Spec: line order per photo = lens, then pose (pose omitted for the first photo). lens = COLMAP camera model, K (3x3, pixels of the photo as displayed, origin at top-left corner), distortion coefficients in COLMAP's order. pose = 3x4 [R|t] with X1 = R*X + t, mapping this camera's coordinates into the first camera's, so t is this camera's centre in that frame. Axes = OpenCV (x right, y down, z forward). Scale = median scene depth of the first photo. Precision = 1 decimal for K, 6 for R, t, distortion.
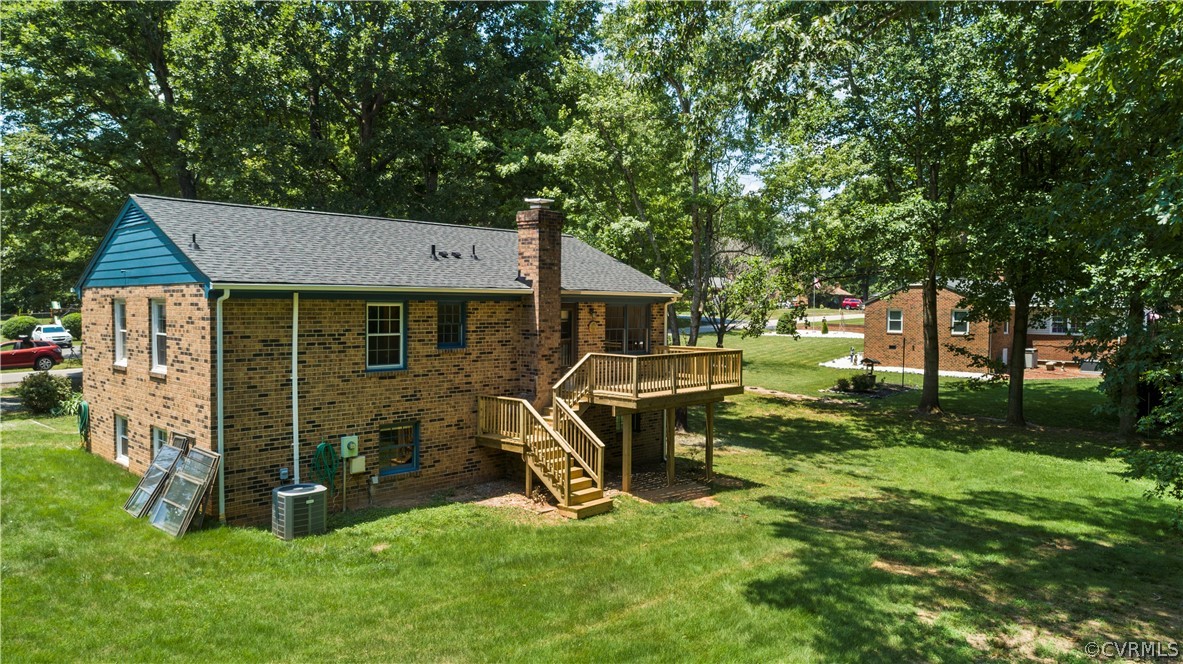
lens RADIAL K [[803.1, 0, 593.0], [0, 803.1, 332.6], [0, 0, 1]] dist [-0.012447, -0.000190]
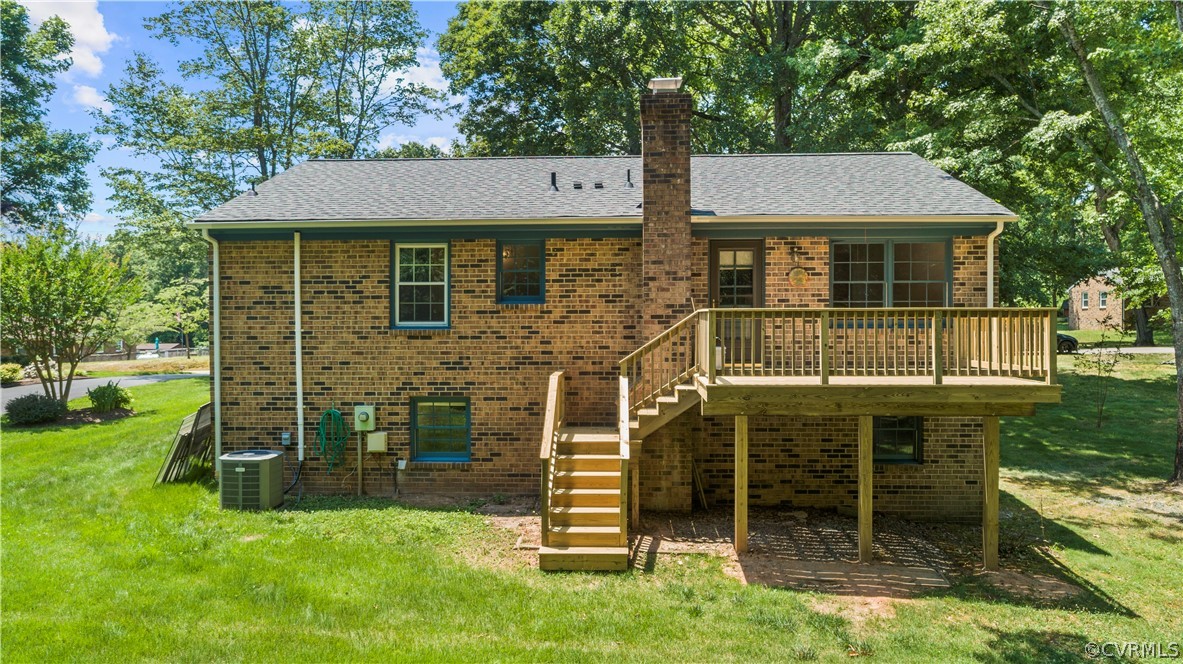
lens RADIAL K [[803.1, 0, 593.1], [0, 803.1, 327.3], [0, 0, 1]] dist [-0.012447, -0.000190]
pose [[0.653944, -0.004800, -0.756528, 0.477613], [-0.018870, 0.999565, -0.022653, 0.063874], [0.756307, 0.029090, 0.653569, 0.642805]]
